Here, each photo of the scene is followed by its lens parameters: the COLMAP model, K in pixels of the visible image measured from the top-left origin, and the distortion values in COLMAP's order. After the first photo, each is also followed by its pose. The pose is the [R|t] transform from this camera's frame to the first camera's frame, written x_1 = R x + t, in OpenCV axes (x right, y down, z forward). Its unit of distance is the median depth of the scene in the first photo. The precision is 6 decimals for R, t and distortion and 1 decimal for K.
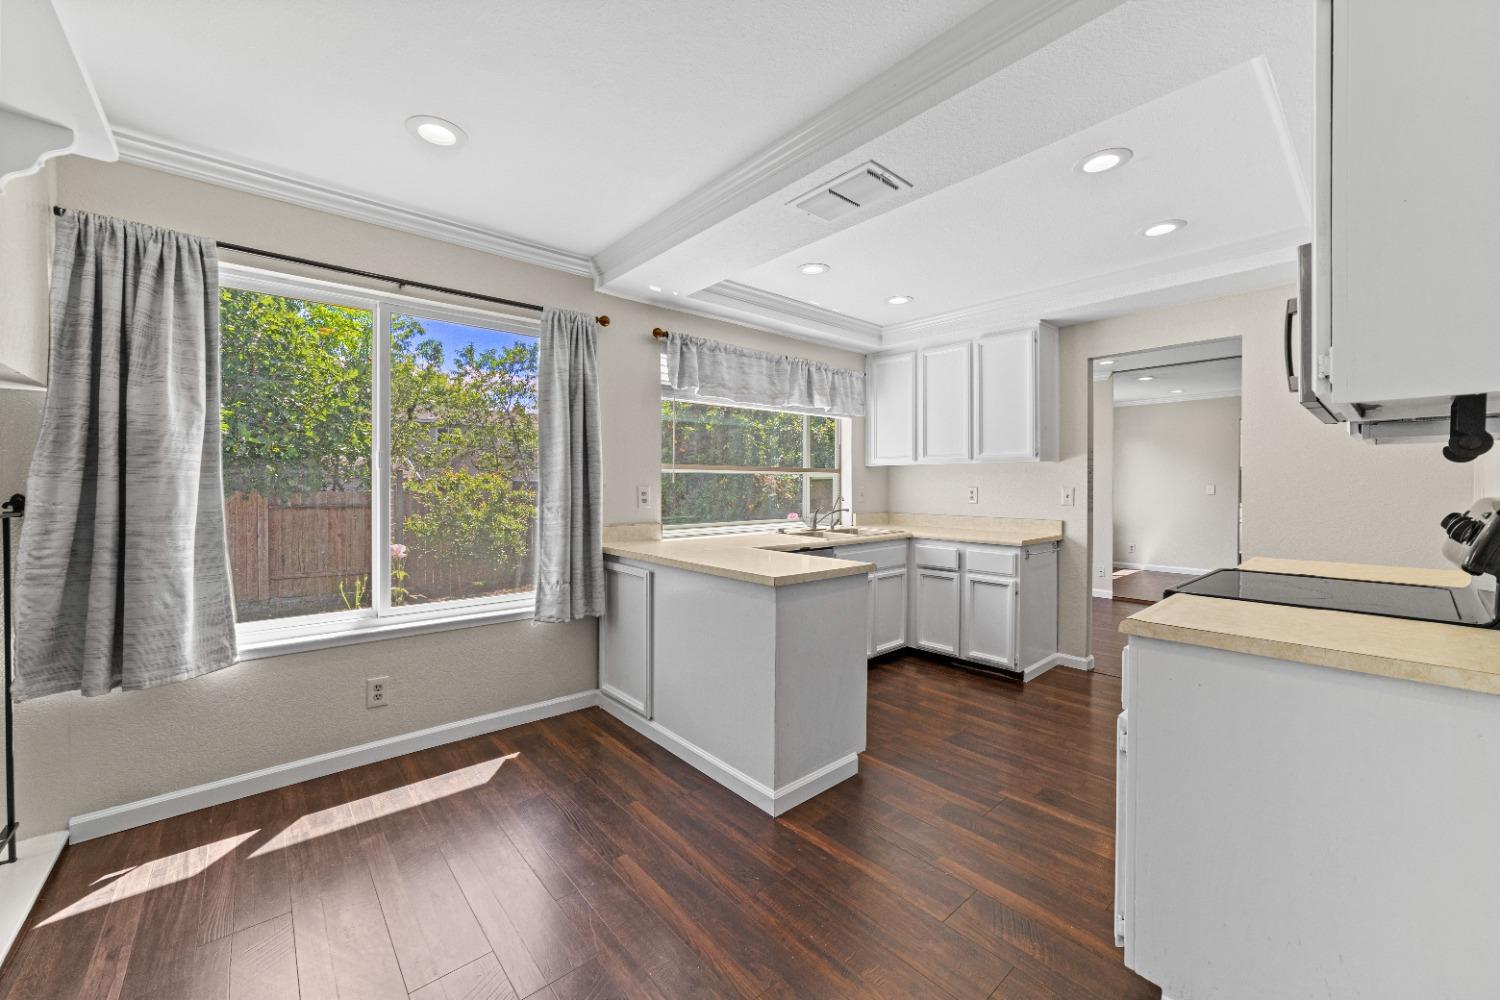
lens RADIAL K [[574.7, 0, 746.1], [0, 574.7, 484.0], [0, 0, 1]] dist [-0.017369, 0.002652]
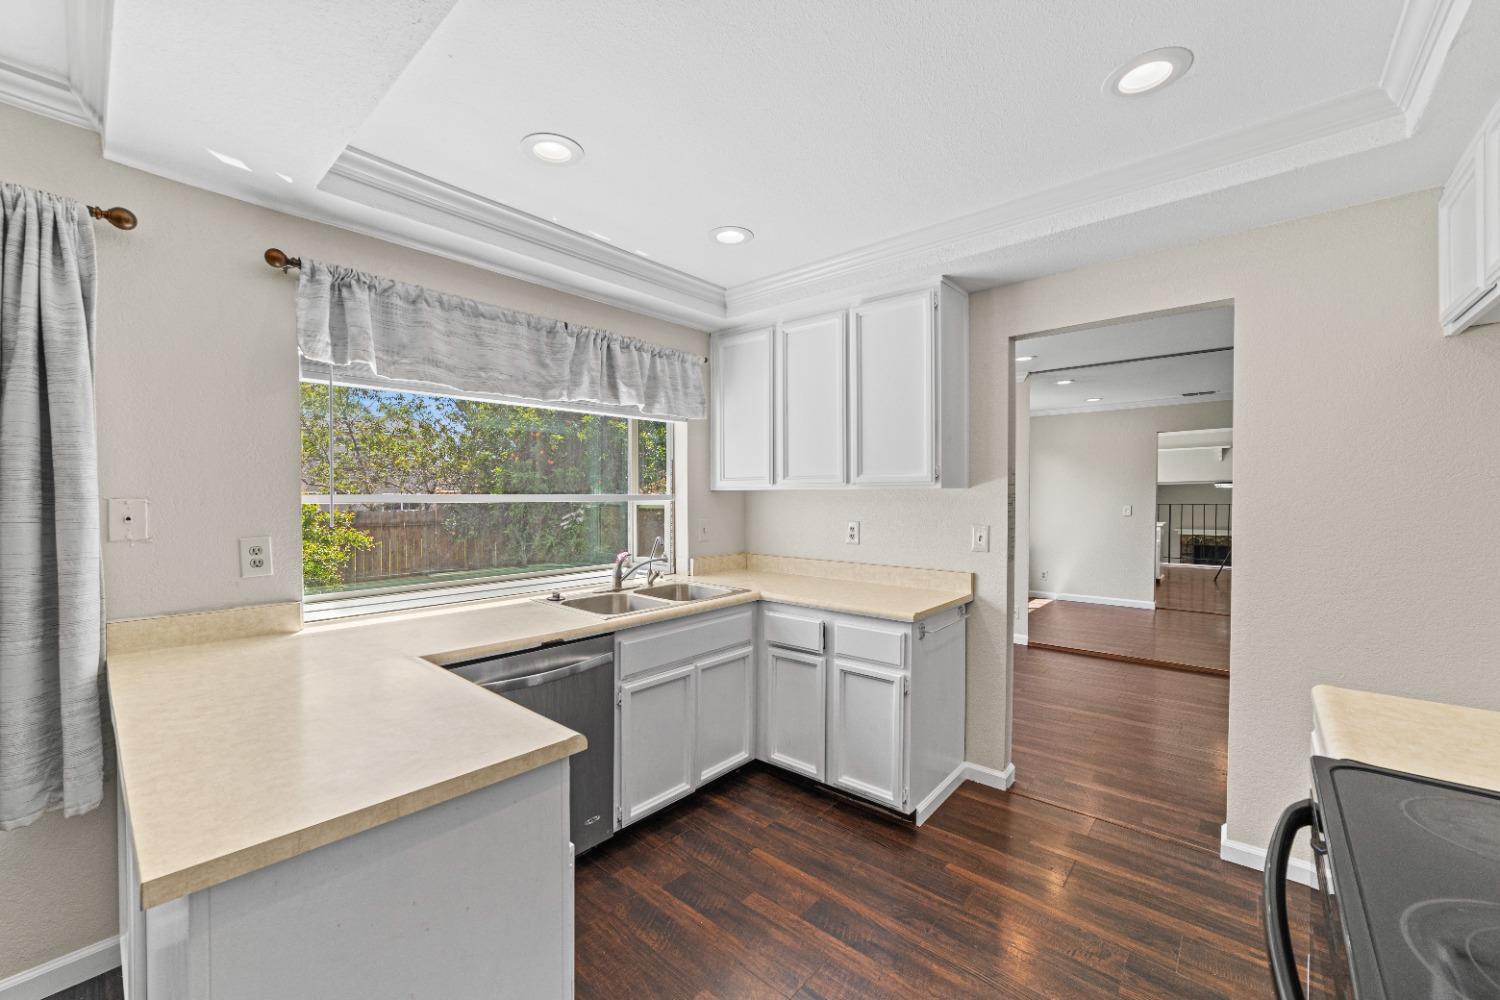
lens RADIAL K [[574.7, 0, 743.1], [0, 574.7, 500.7], [0, 0, 1]] dist [-0.017369, 0.002652]
pose [[0.991932, -0.003543, 0.126719, 0.190149], [0.002134, 0.999934, 0.011256, -0.031756], [-0.126750, -0.010895, 0.991875, 0.348764]]
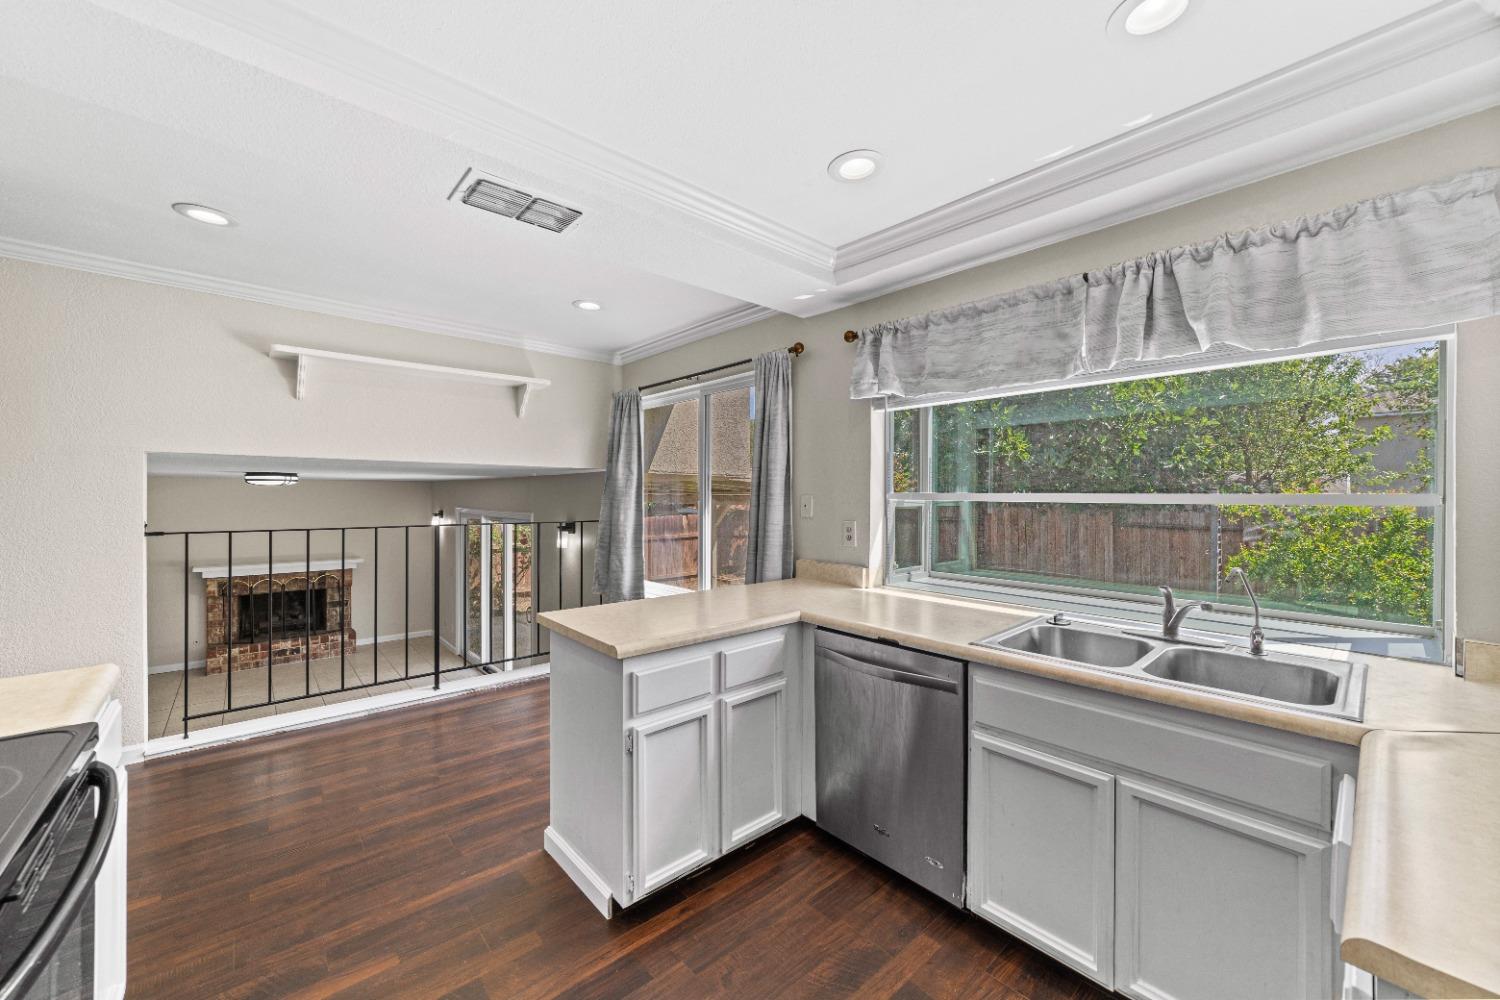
lens RADIAL K [[574.7, 0, 753.5], [0, 574.7, 490.6], [0, 0, 1]] dist [-0.017369, 0.002652]
pose [[0.027079, -0.006633, -0.999611, 0.578361], [0.000205, 0.999978, -0.006630, -0.030856], [0.999633, -0.000025, 0.027080, 0.725274]]
